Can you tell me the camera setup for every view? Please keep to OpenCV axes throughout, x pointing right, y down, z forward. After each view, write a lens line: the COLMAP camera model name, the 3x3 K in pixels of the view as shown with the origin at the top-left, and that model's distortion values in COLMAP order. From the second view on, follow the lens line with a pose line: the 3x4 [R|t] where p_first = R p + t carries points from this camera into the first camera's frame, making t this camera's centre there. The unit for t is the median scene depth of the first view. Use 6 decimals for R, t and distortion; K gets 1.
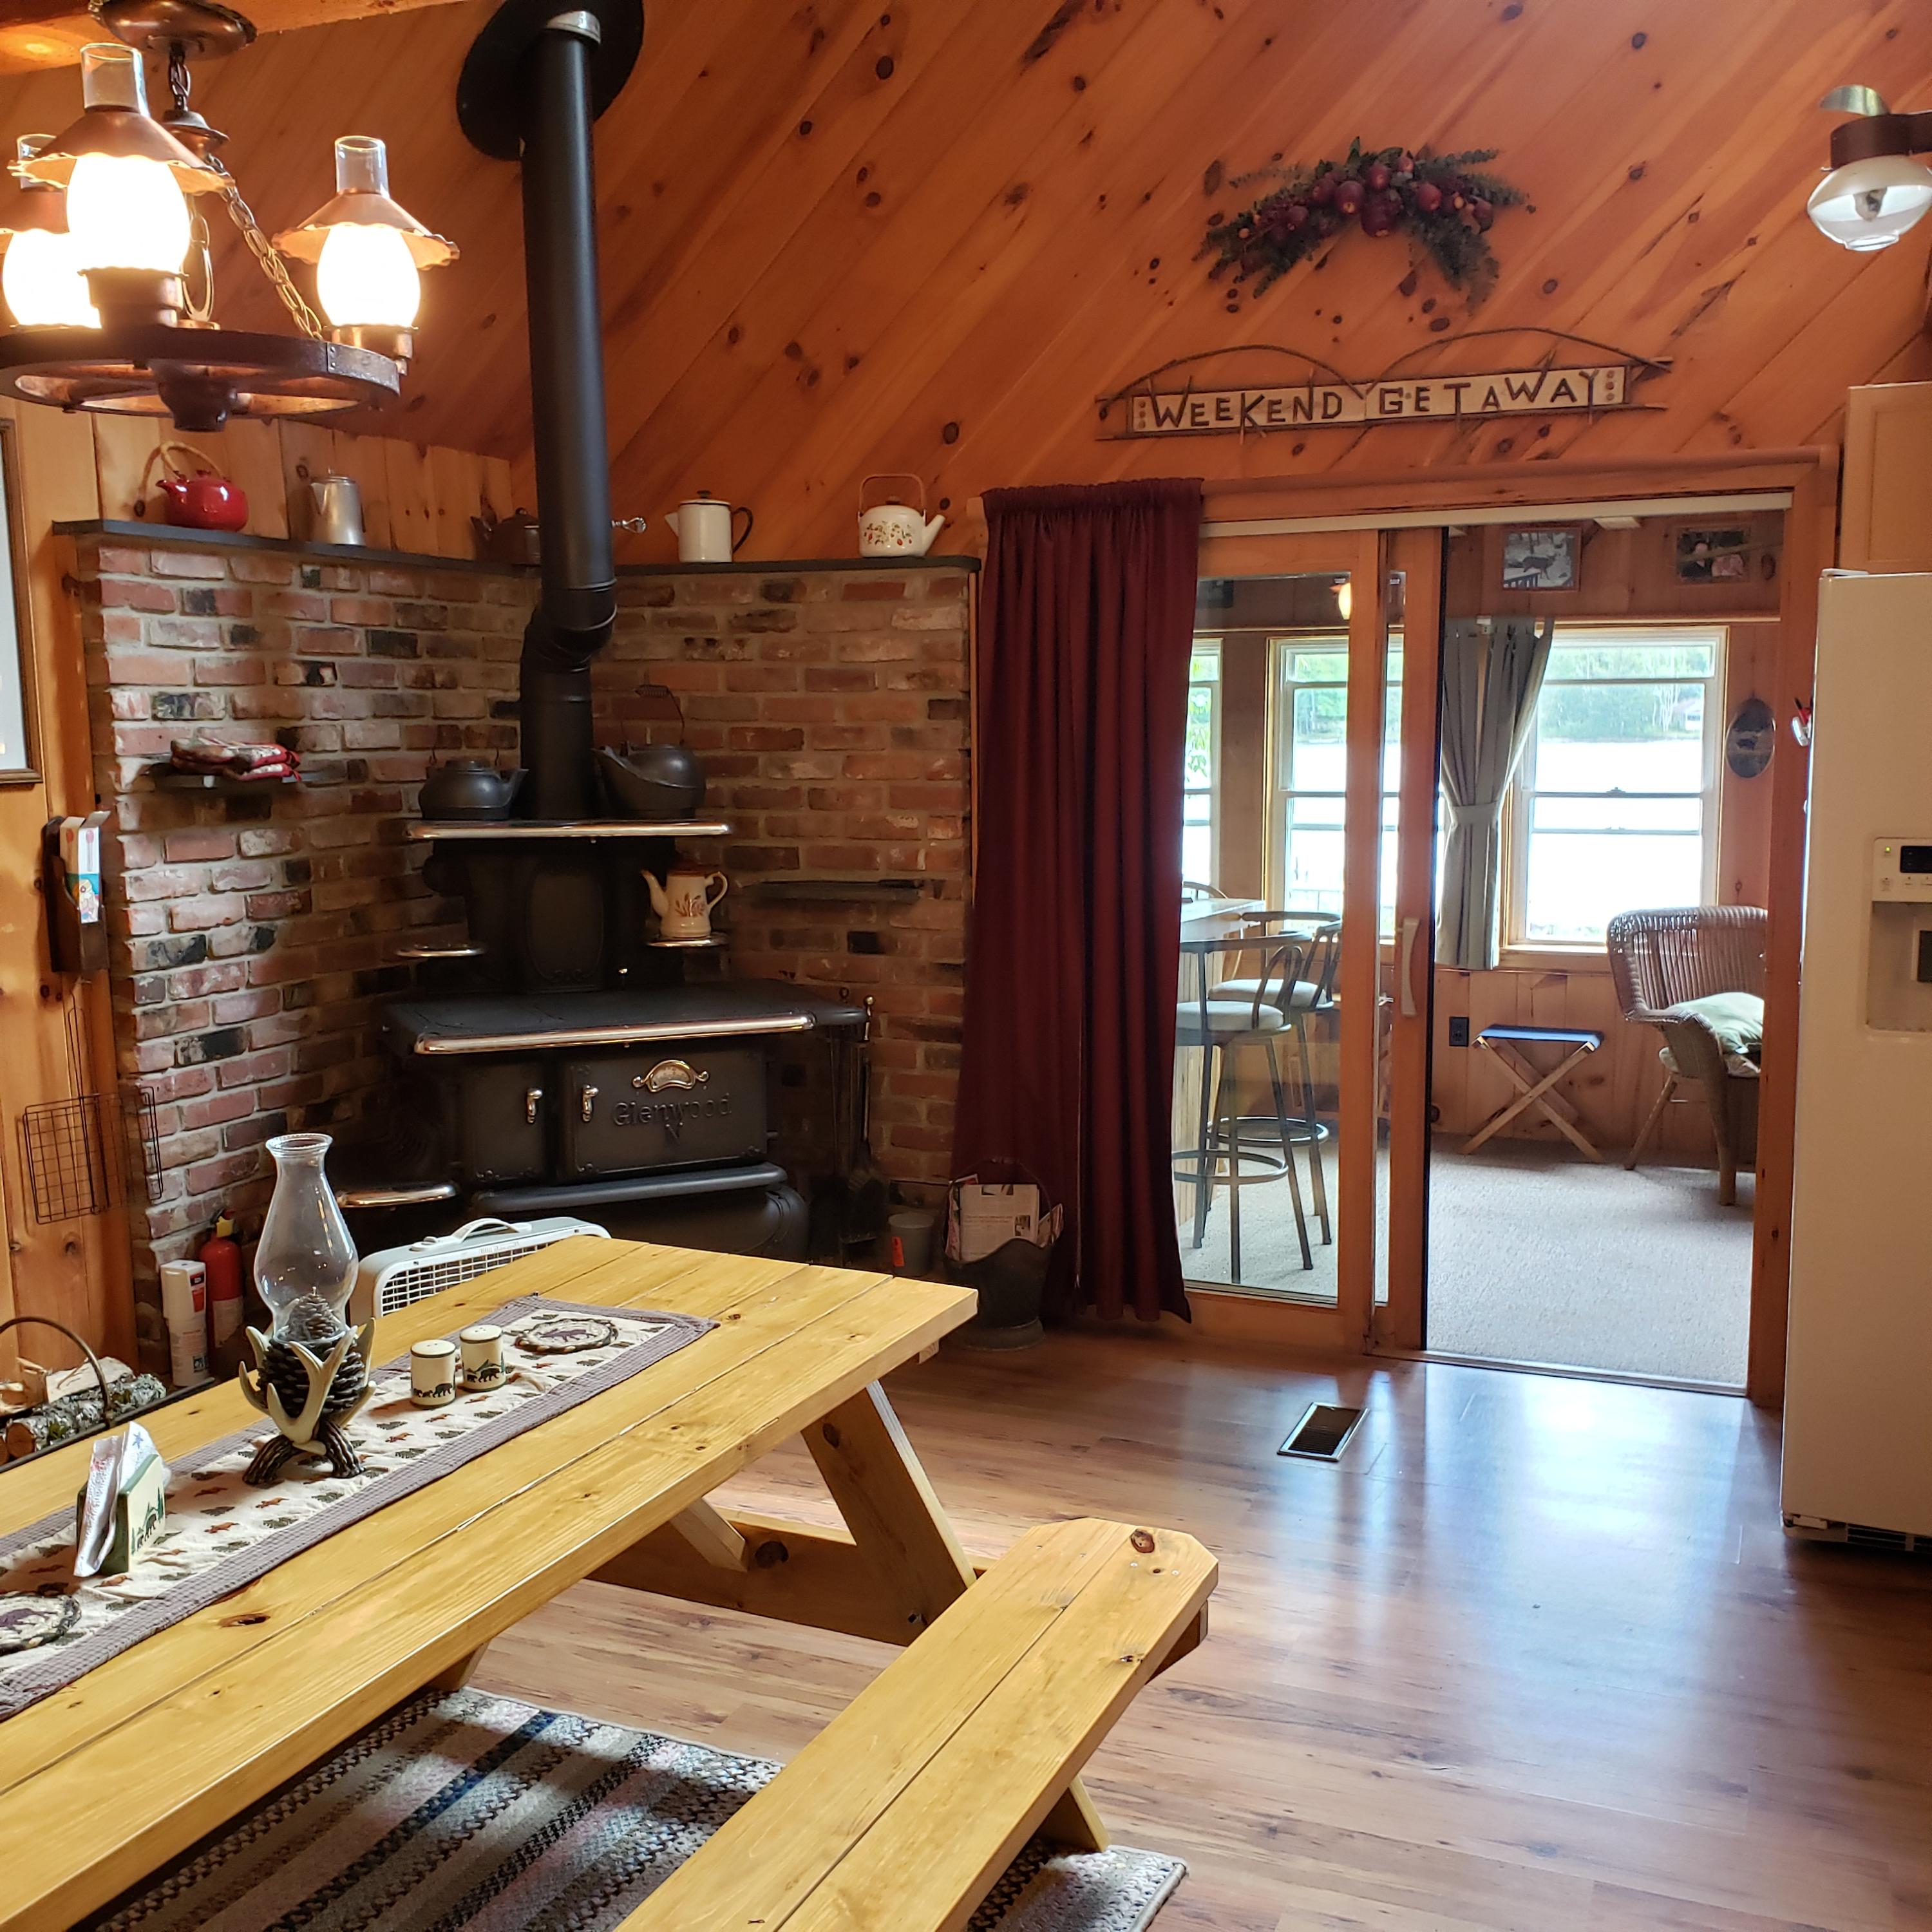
lens RADIAL K [[1986.1, 0, 968.0], [0, 1986.1, 965.1], [0, 0, 1]] dist [0.041242, 0.000000]
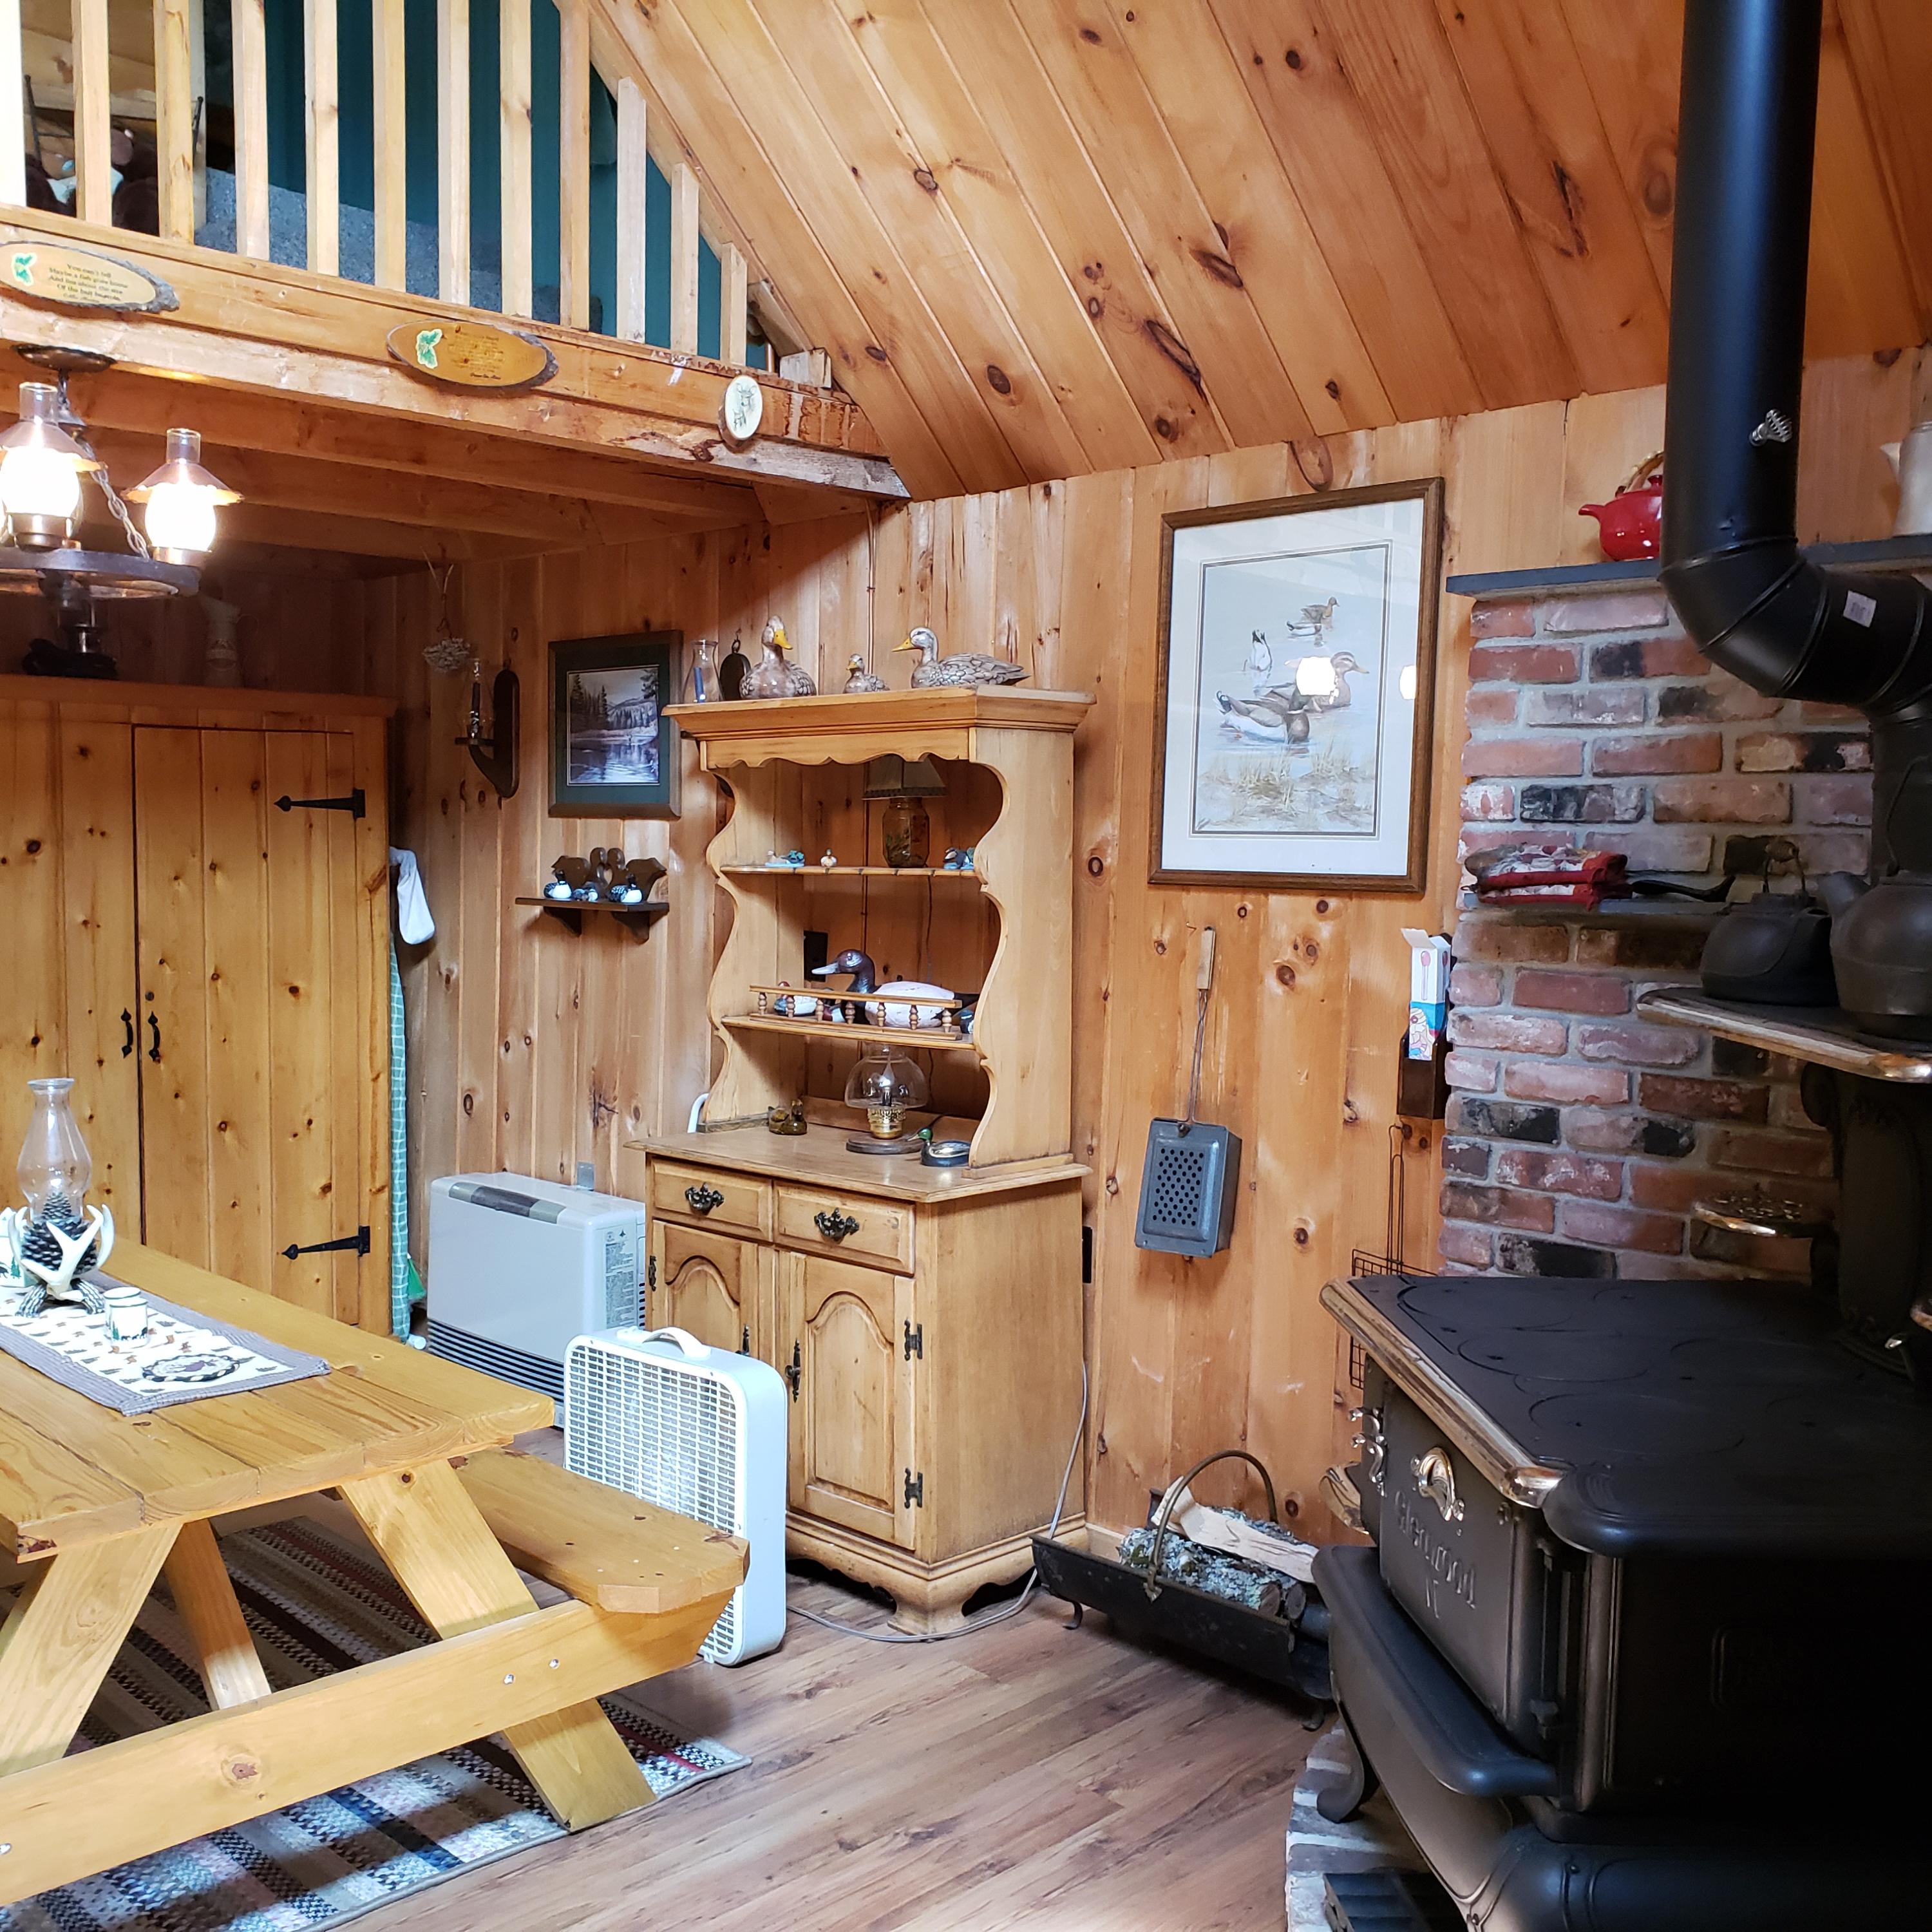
lens RADIAL K [[1986.1, 0, 922.0], [0, 1986.1, 990.9], [0, 0, 1]] dist [0.041242, 0.000000]
pose [[-0.344876, 0.065631, -0.936351, 0.384945], [-0.141967, 0.982430, 0.121151, -0.112988], [0.927850, 0.174713, -0.329499, 0.999772]]
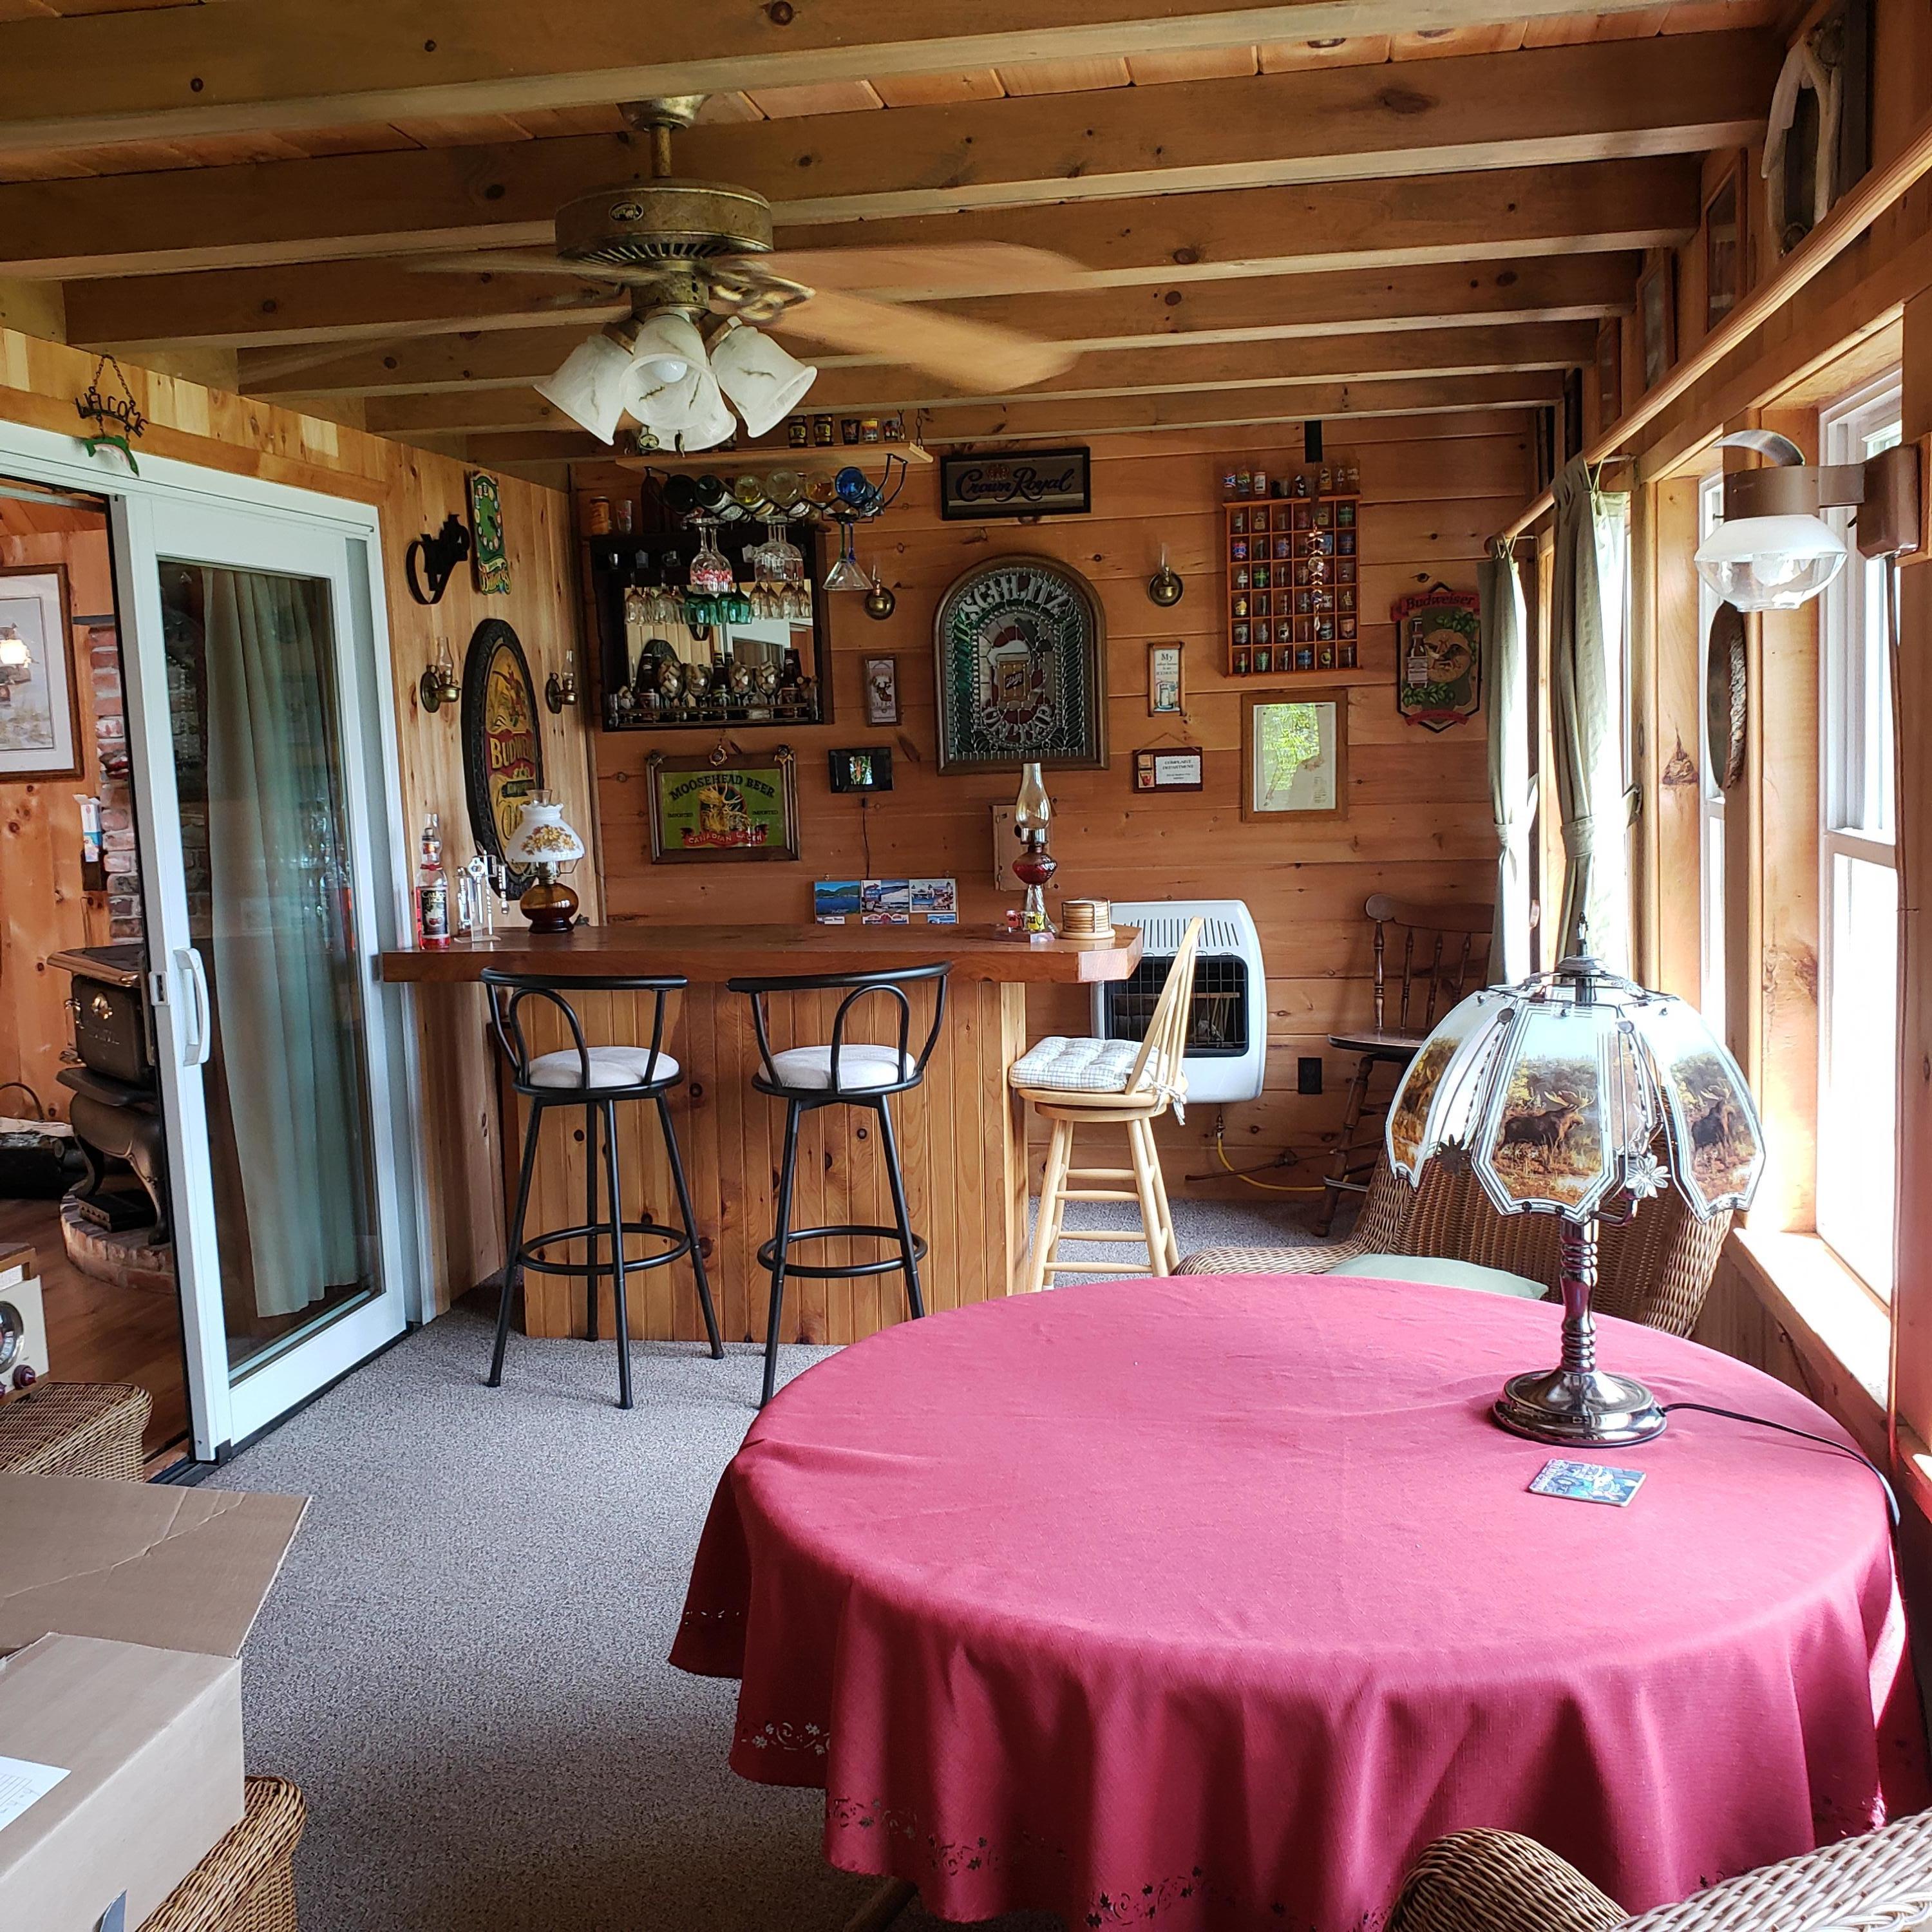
lens RADIAL K [[1986.1, 0, 852.1], [0, 1986.1, 901.9], [0, 0, 1]] dist [0.041242, 0.000000]
pose [[0.218441, 0.077089, -0.972801, 1.201424], [-0.076906, 0.995134, 0.061590, -0.127769], [0.972815, 0.061361, 0.223306, 1.154171]]
